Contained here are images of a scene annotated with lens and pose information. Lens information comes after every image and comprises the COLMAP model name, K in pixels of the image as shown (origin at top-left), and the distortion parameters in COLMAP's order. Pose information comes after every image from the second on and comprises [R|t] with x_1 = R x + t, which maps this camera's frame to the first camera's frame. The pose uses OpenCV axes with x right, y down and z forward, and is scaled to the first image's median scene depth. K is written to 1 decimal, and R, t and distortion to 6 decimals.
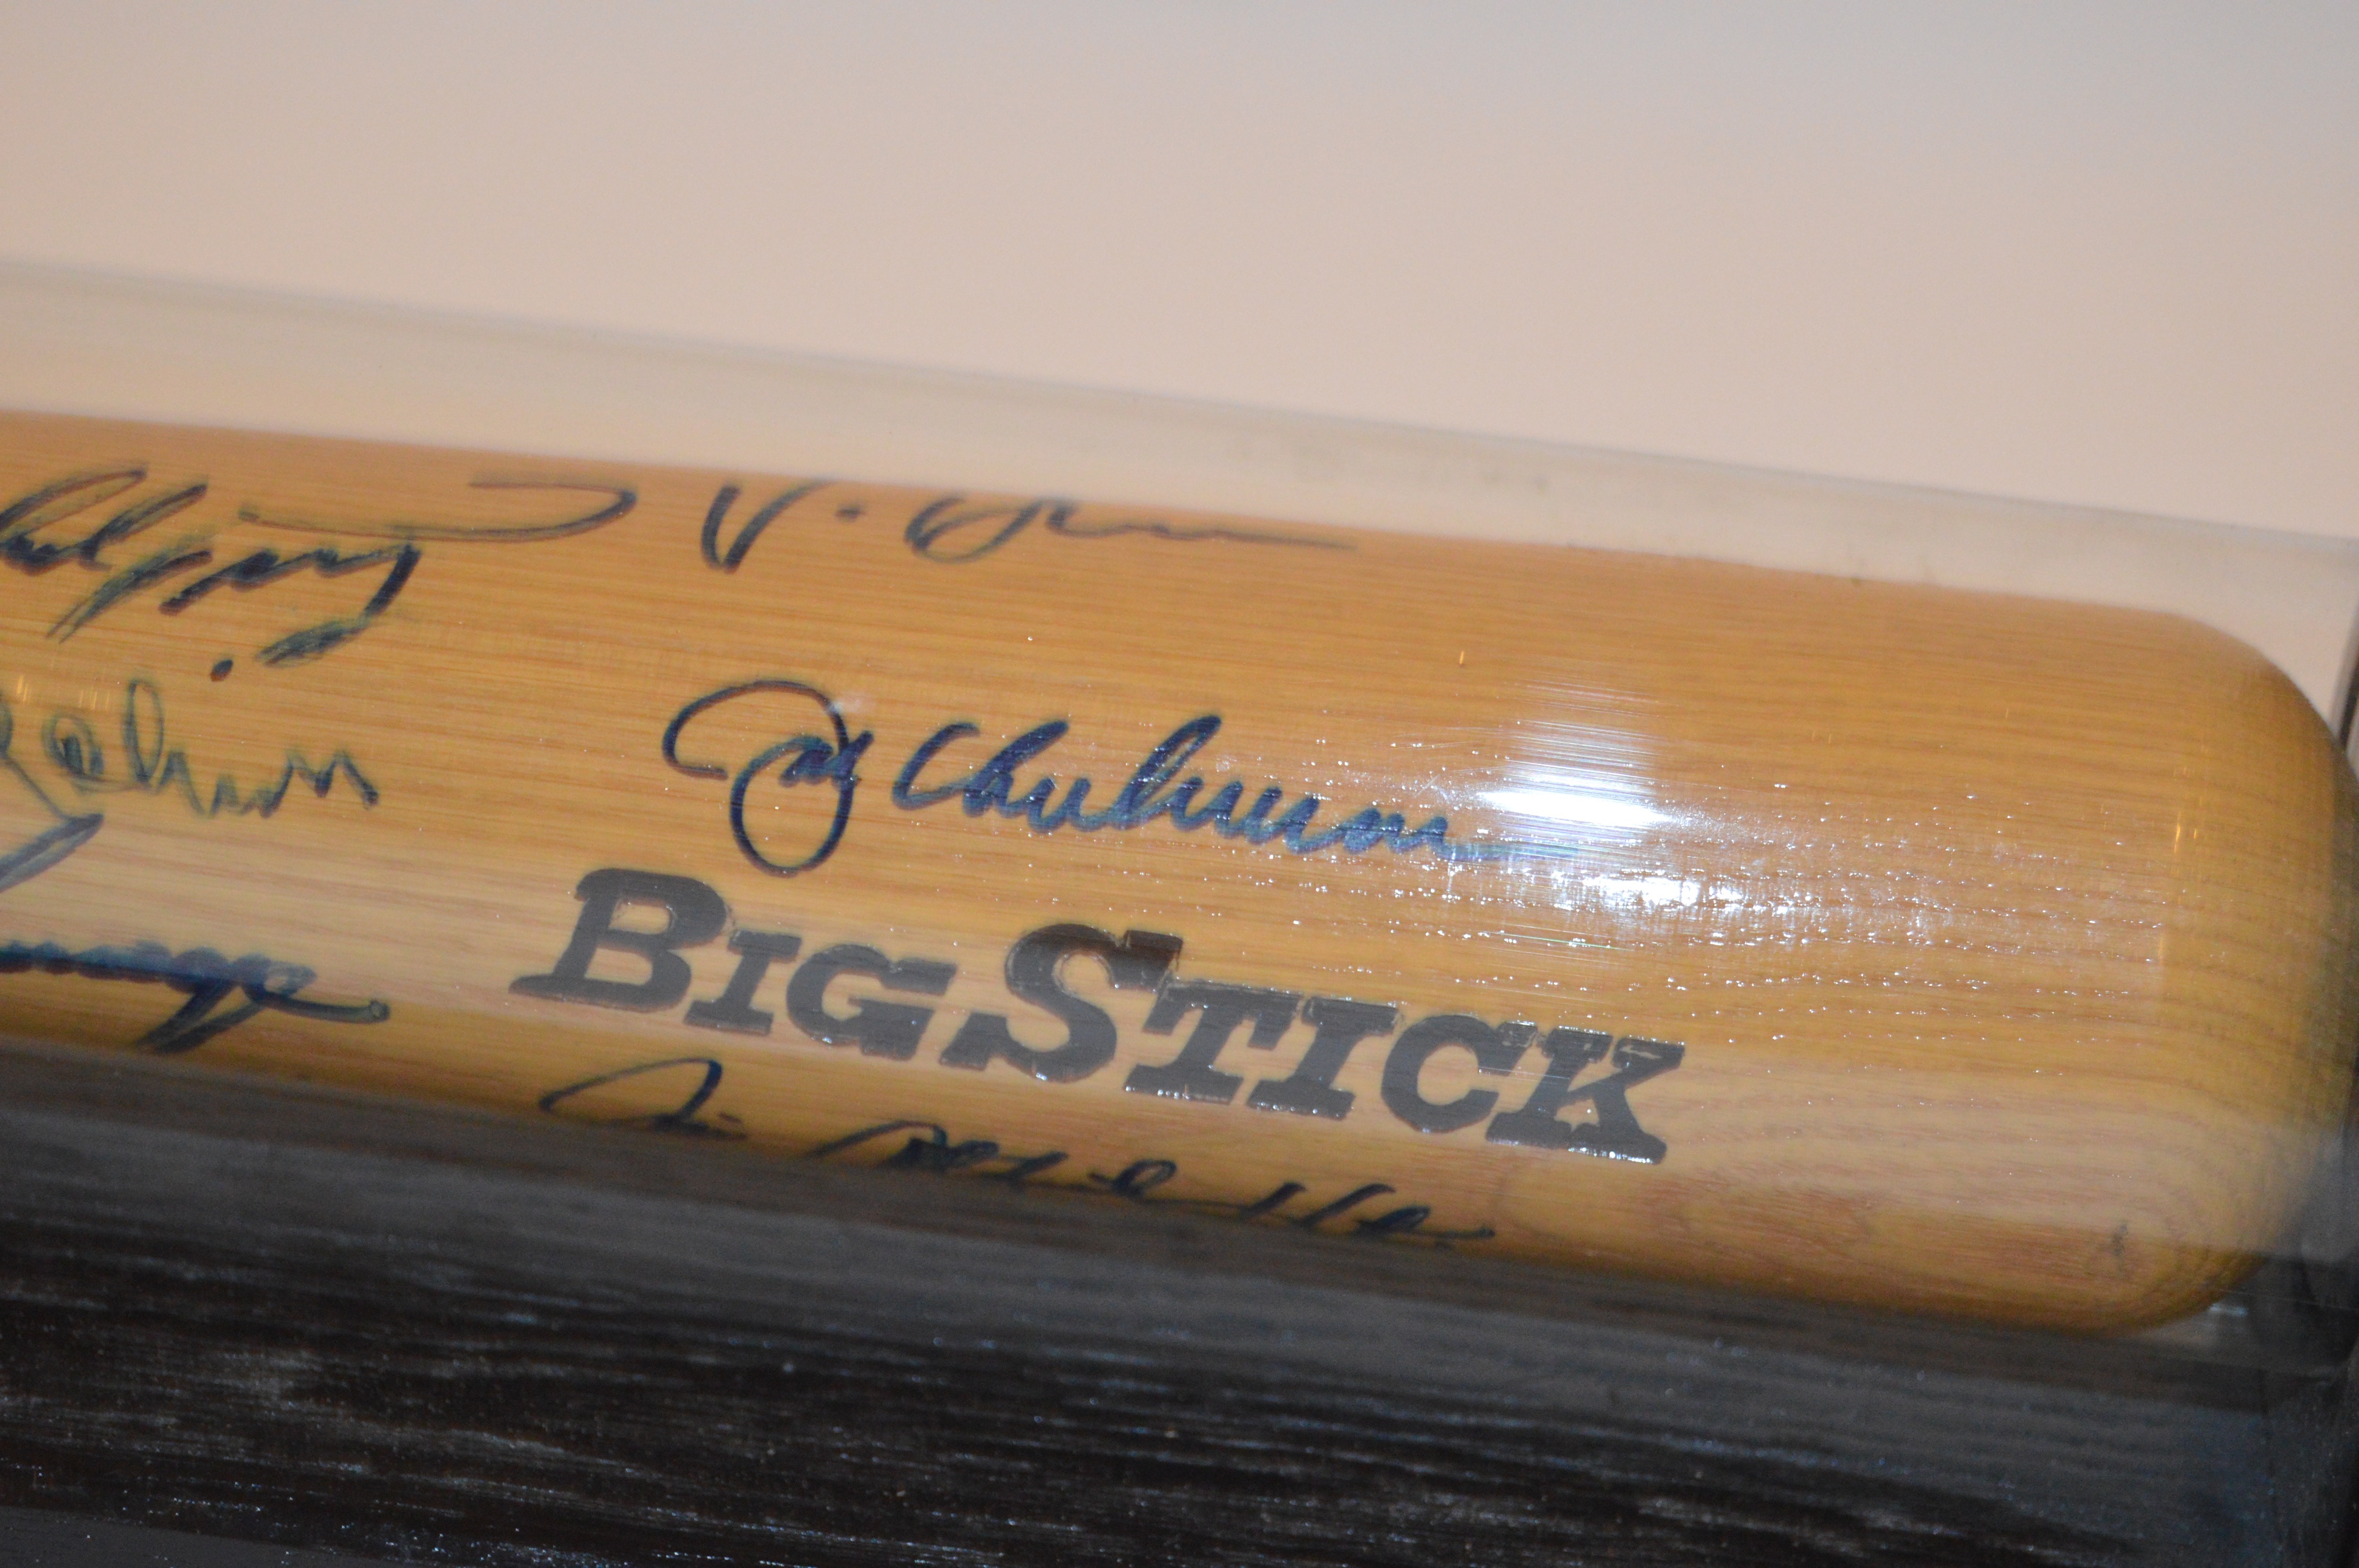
lens RADIAL K [[5349.6, 0, 1179.5], [0, 5349.6, 784.0], [0, 0, 1]] dist [-0.004234, -0.404420]
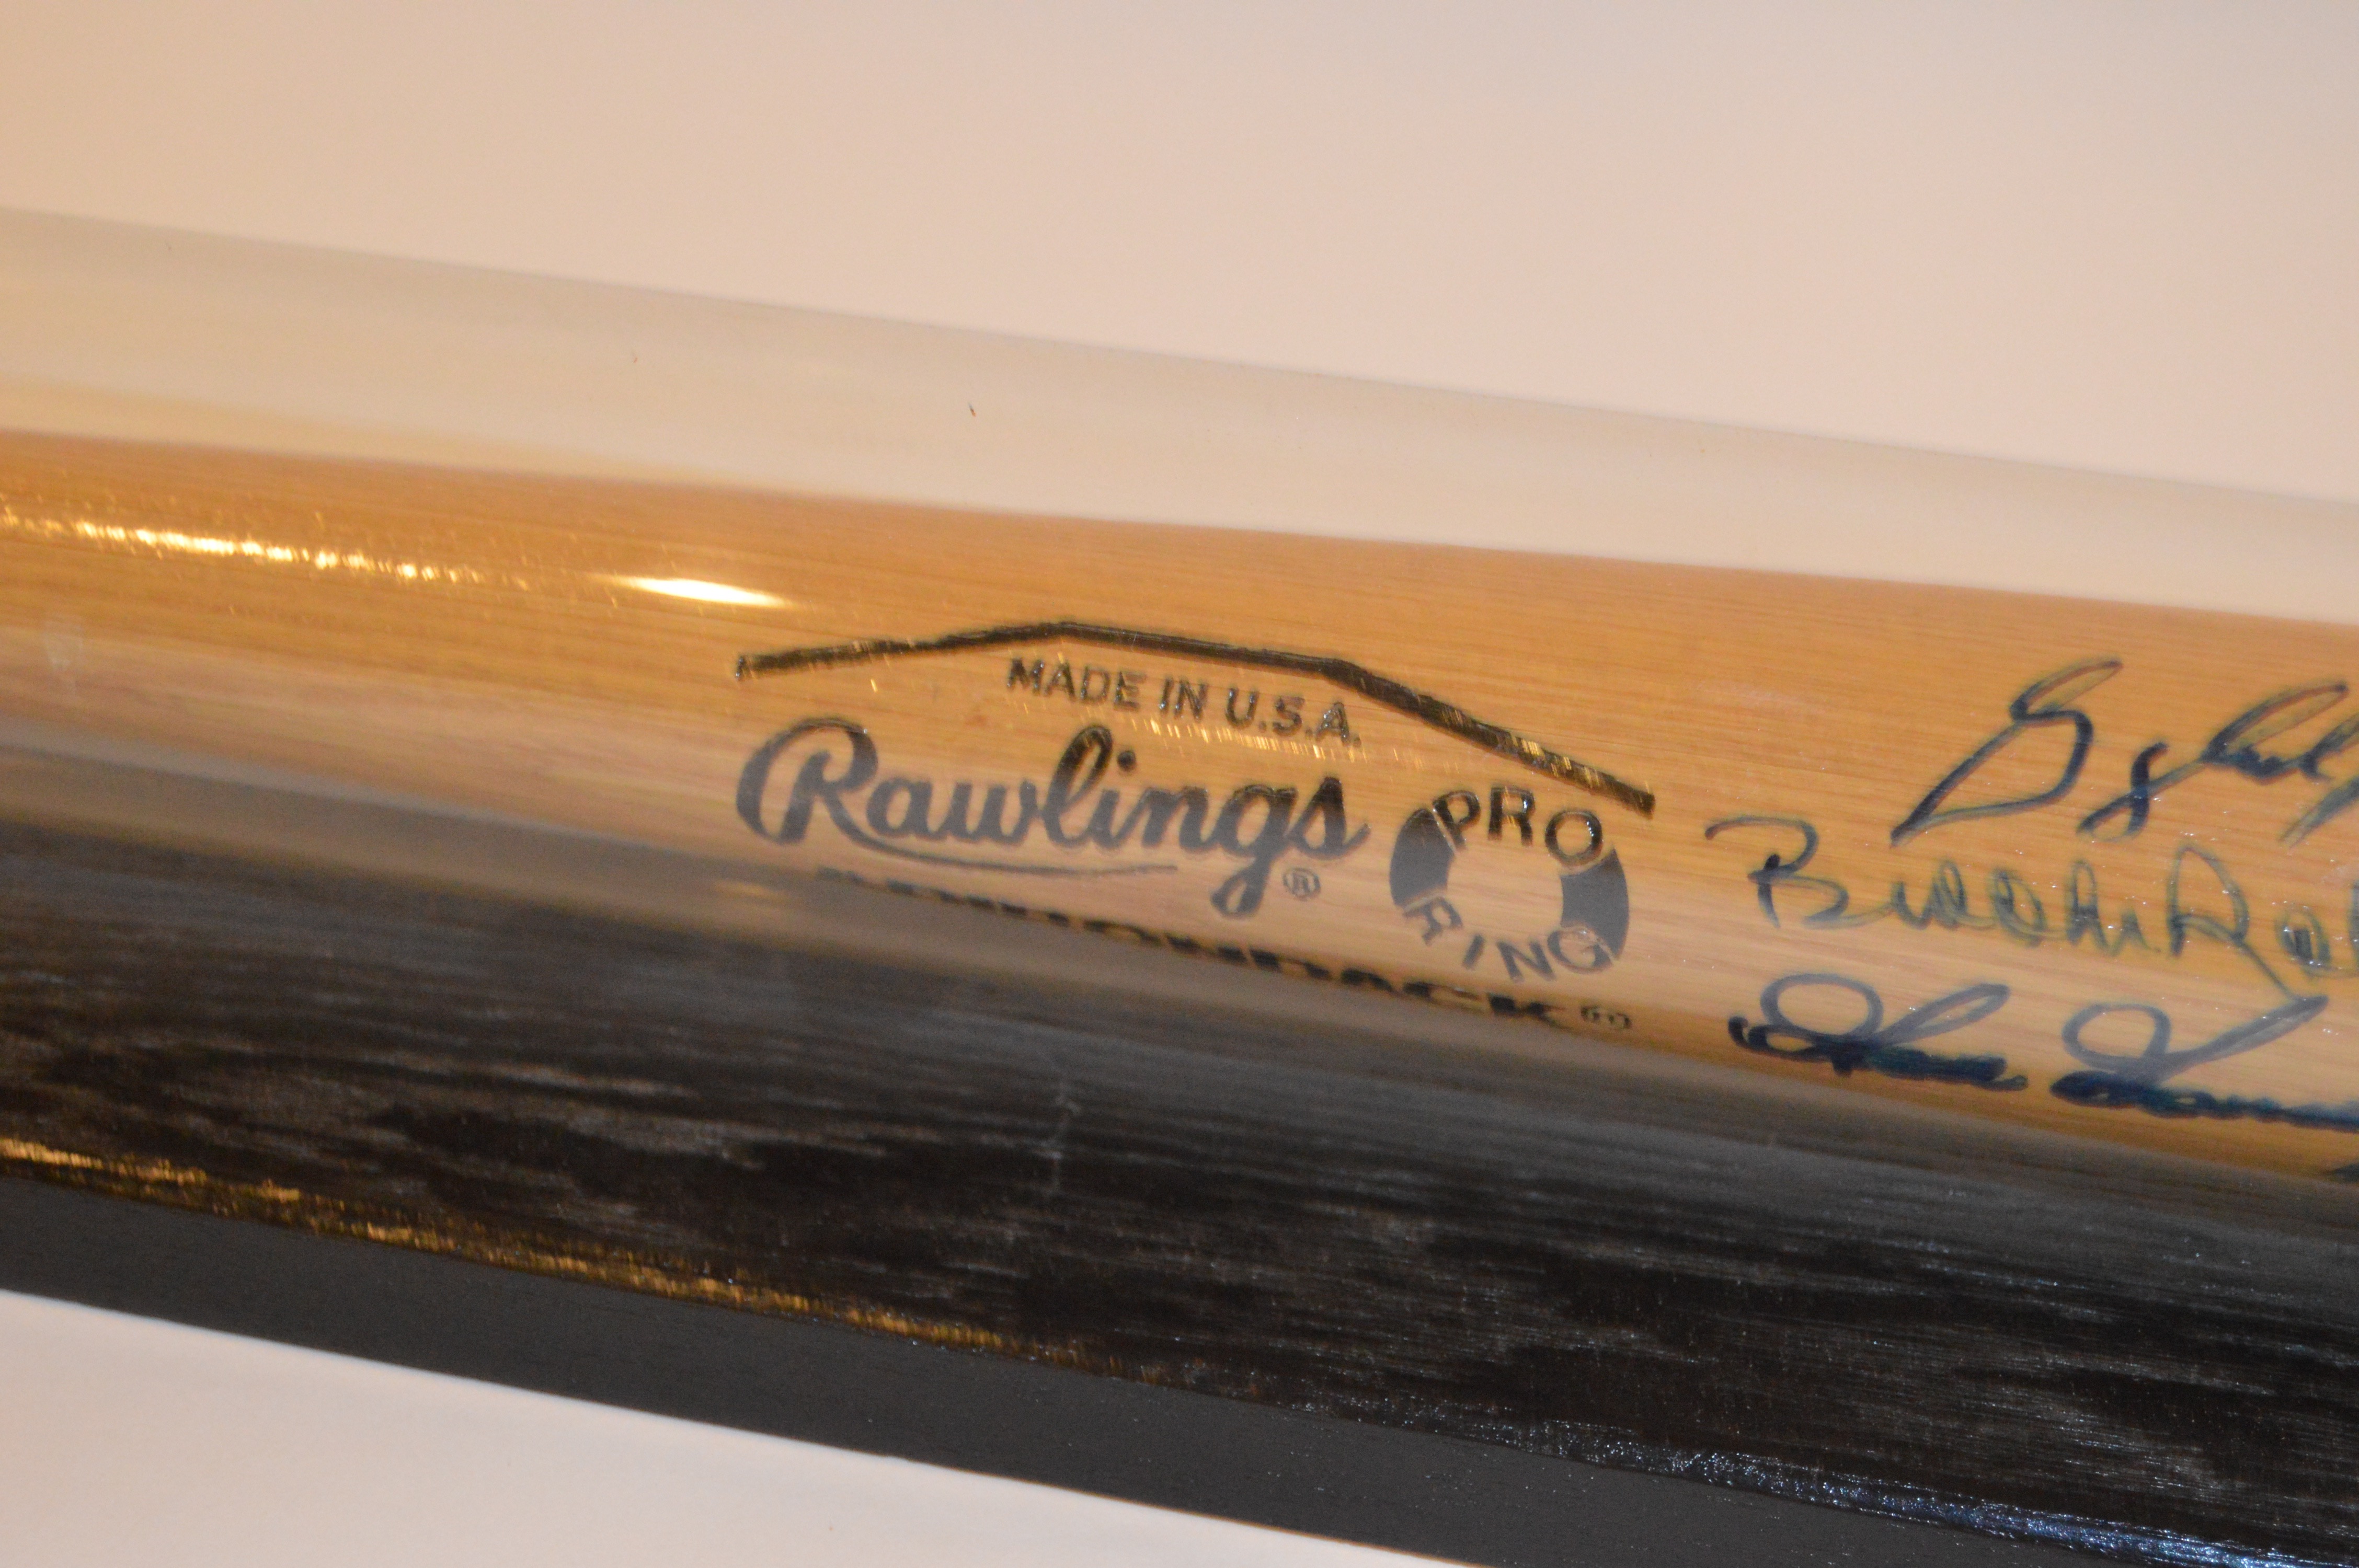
lens RADIAL K [[5349.6, 0, 1179.5], [0, 5349.6, 784.0], [0, 0, 1]] dist [-0.004234, -0.404420]
pose [[0.977367, 0.015391, -0.210989, -0.201677], [0.001527, 0.996811, 0.079786, -0.132664], [0.211544, -0.078302, 0.974227, -0.172268]]
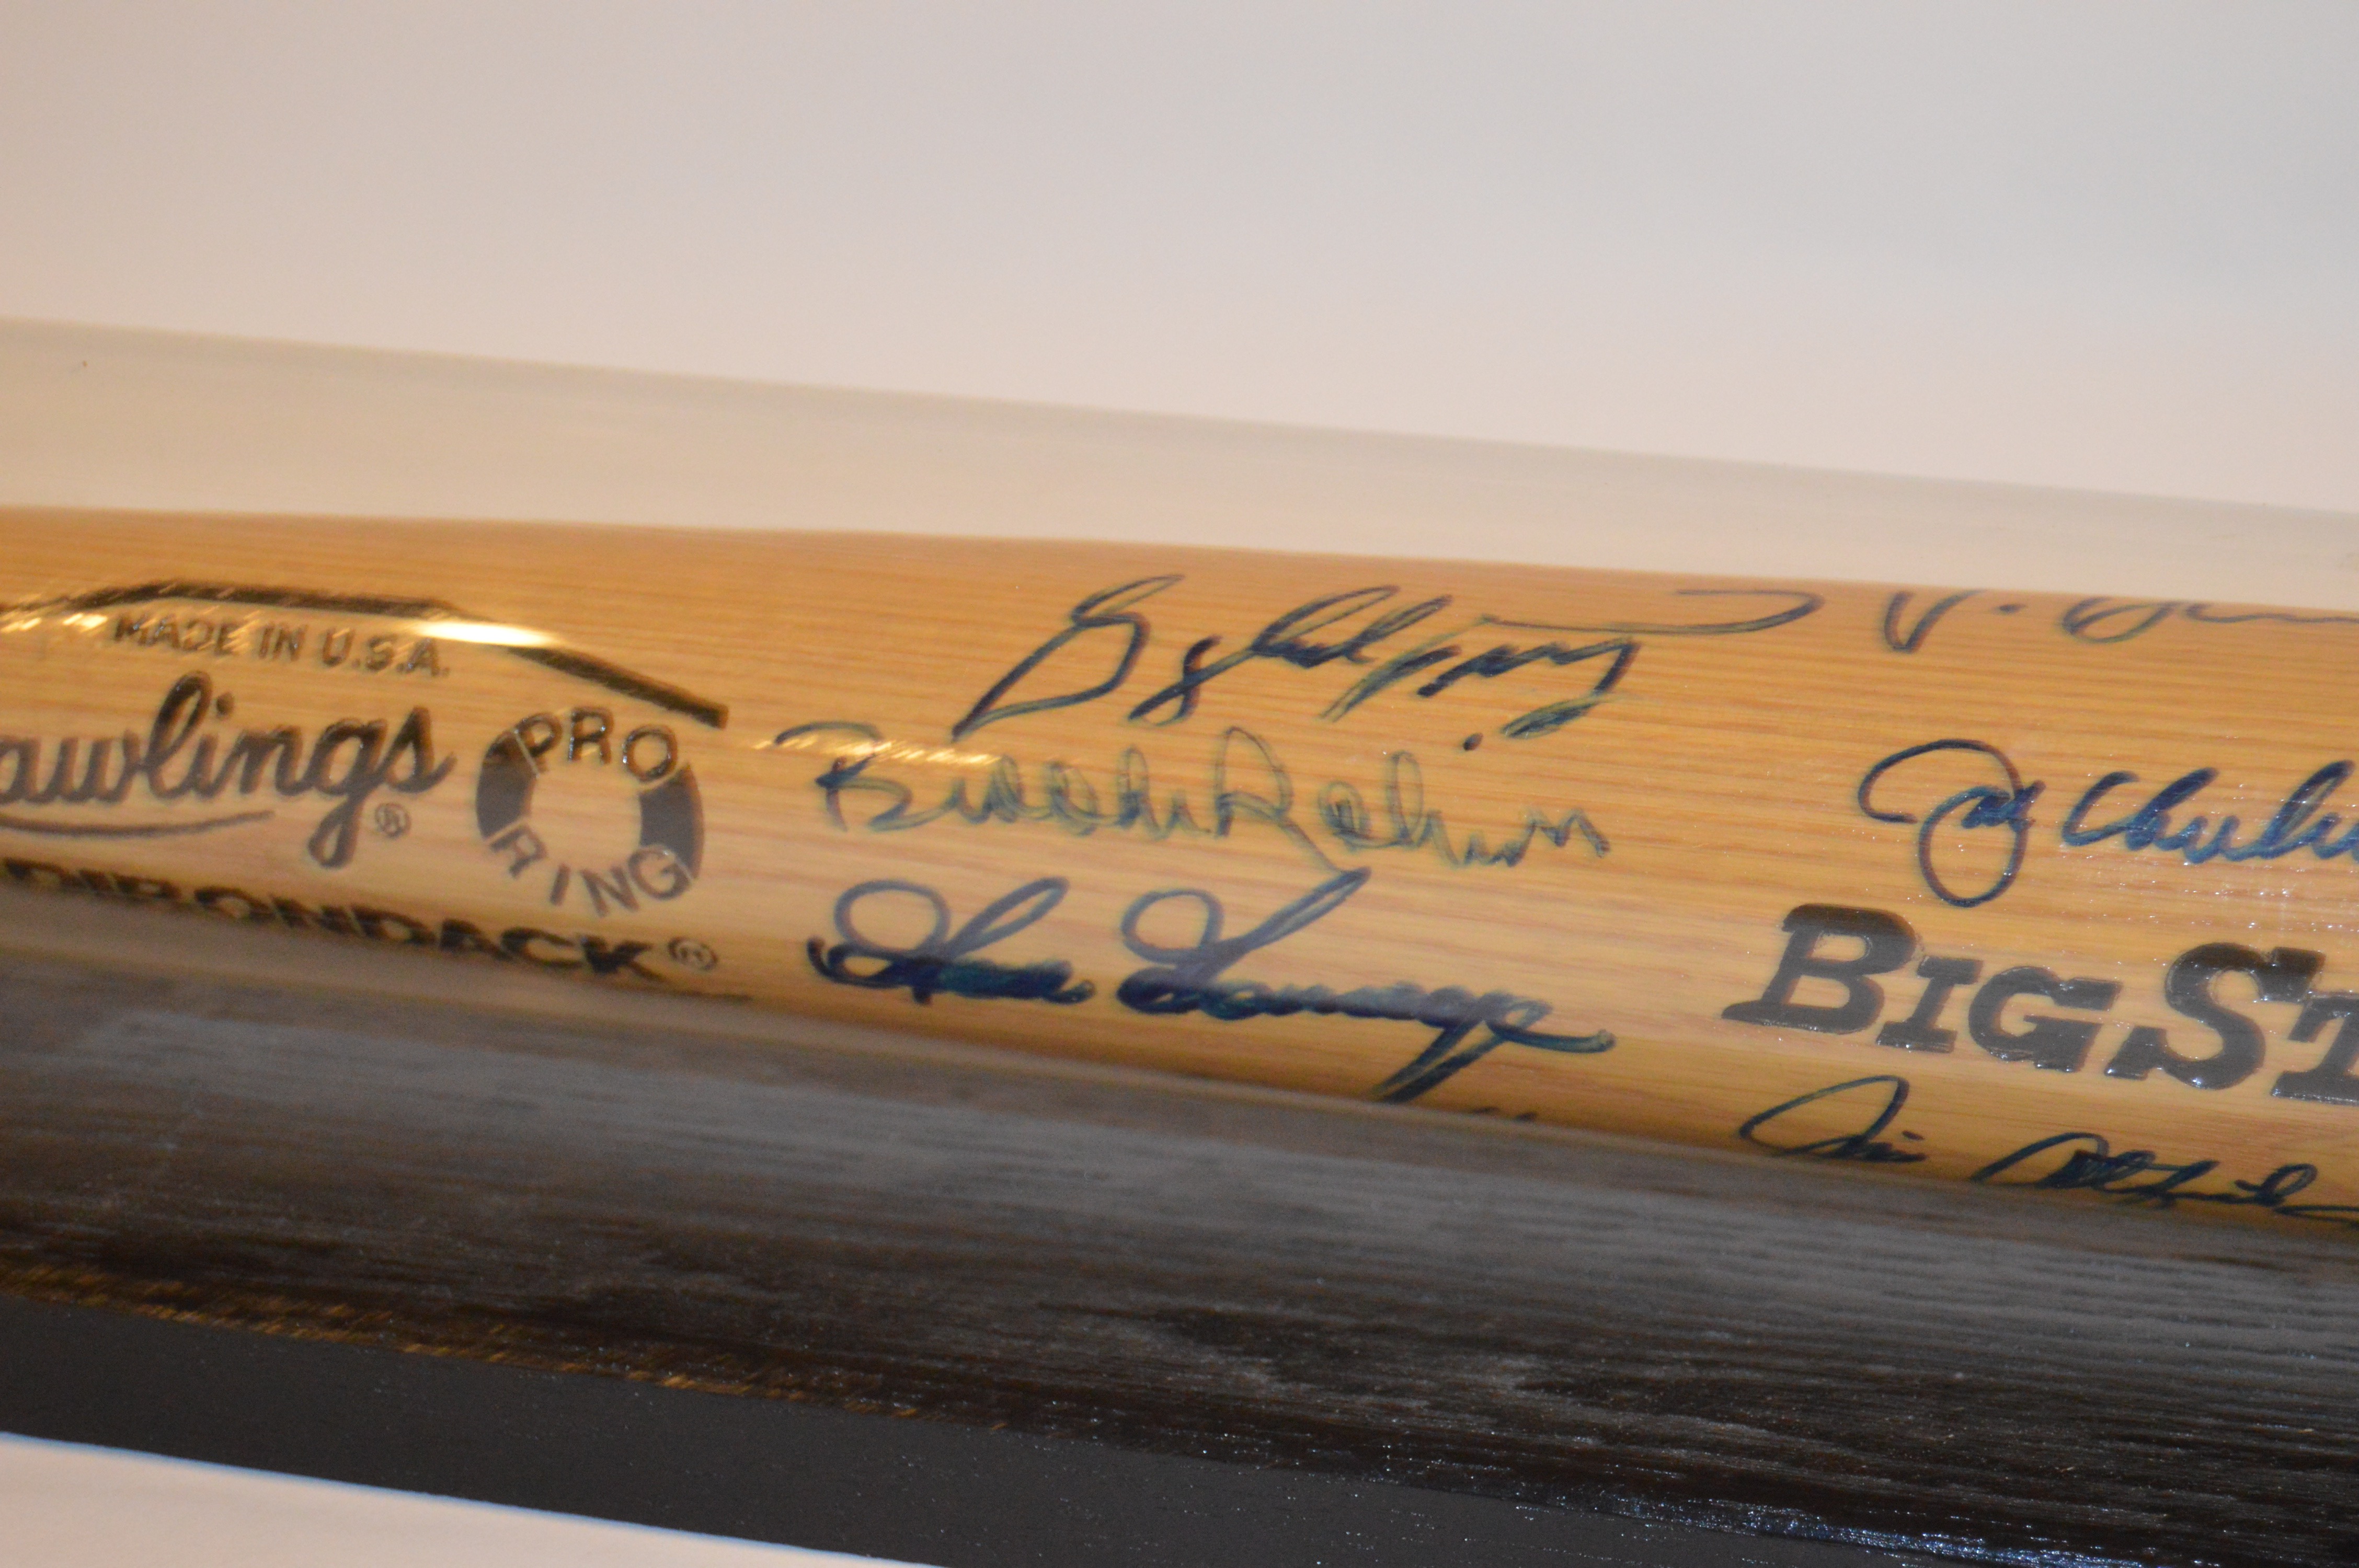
lens RADIAL K [[5349.6, 0, 1179.5], [0, 5349.6, 784.0], [0, 0, 1]] dist [-0.004234, -0.404420]
pose [[0.986292, -0.015710, -0.164258, -0.050829], [-0.002364, 0.994010, -0.109265, 0.114817], [0.164990, 0.108155, 0.980347, -0.149633]]
